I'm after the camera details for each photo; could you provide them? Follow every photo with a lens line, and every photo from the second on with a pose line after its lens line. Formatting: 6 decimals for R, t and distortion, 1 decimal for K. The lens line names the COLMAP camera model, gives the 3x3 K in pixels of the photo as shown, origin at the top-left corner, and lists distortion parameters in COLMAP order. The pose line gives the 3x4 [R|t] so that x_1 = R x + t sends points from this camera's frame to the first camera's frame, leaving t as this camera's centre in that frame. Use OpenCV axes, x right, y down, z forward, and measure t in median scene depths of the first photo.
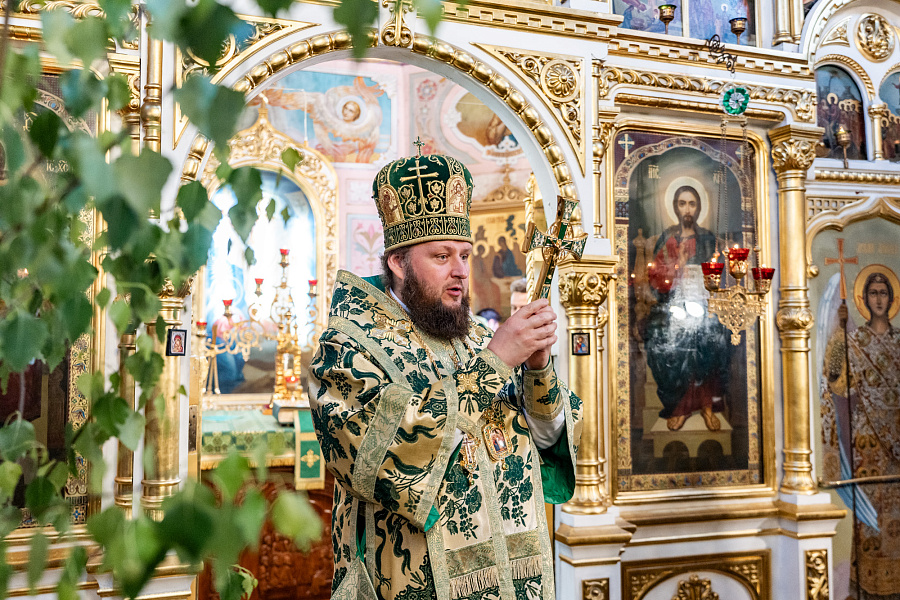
lens RADIAL K [[825.7, 0, 456.9], [0, 825.7, 299.8], [0, 0, 1]] dist [0.007972, -0.004952]
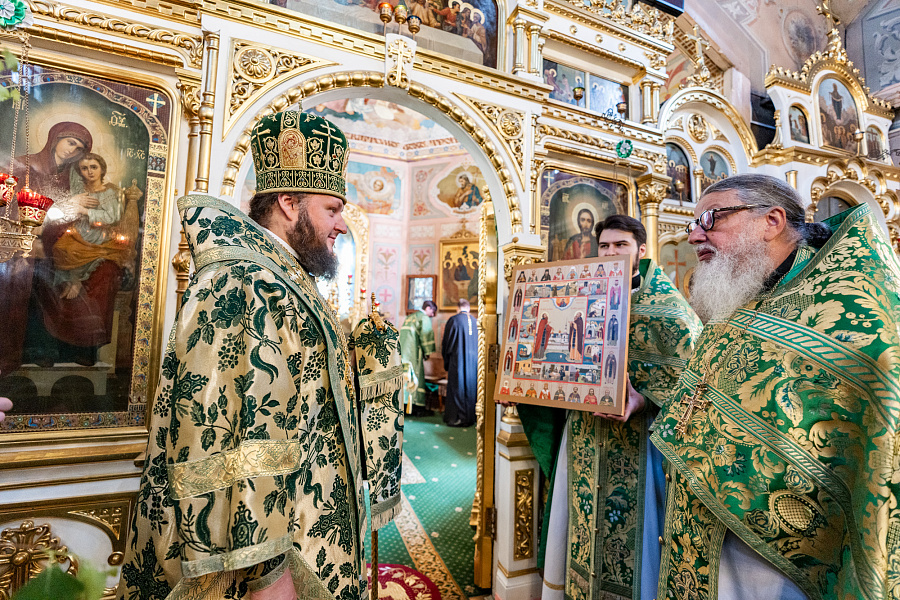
lens RADIAL K [[407.8, 0, 453.5], [0, 407.8, 298.1], [0, 0, 1]] dist [-0.001789, 0.000955]
pose [[0.998193, 0.035593, 0.048409, 0.001042], [-0.035074, 0.999318, -0.011539, 0.047220], [-0.048787, 0.009820, 0.998761, 0.262695]]
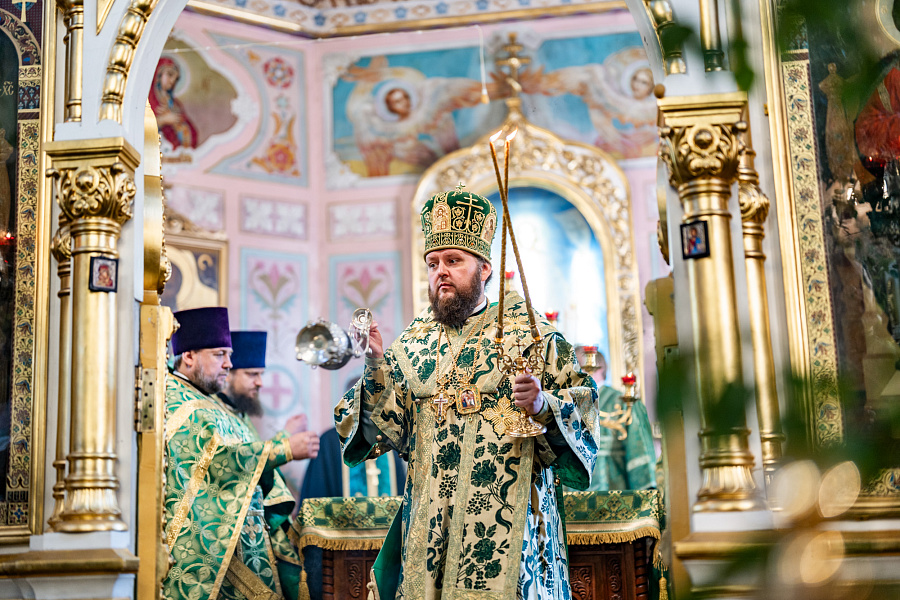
lens RADIAL K [[1269.6, 0, 449.3], [0, 1269.6, 301.2], [0, 0, 1]] dist [0.010580, -0.018671]
pose [[0.897960, -0.113767, -0.425118, 0.348882], [0.056217, 0.987747, -0.145589, 0.206611], [0.436472, 0.106834, 0.893352, 0.066514]]
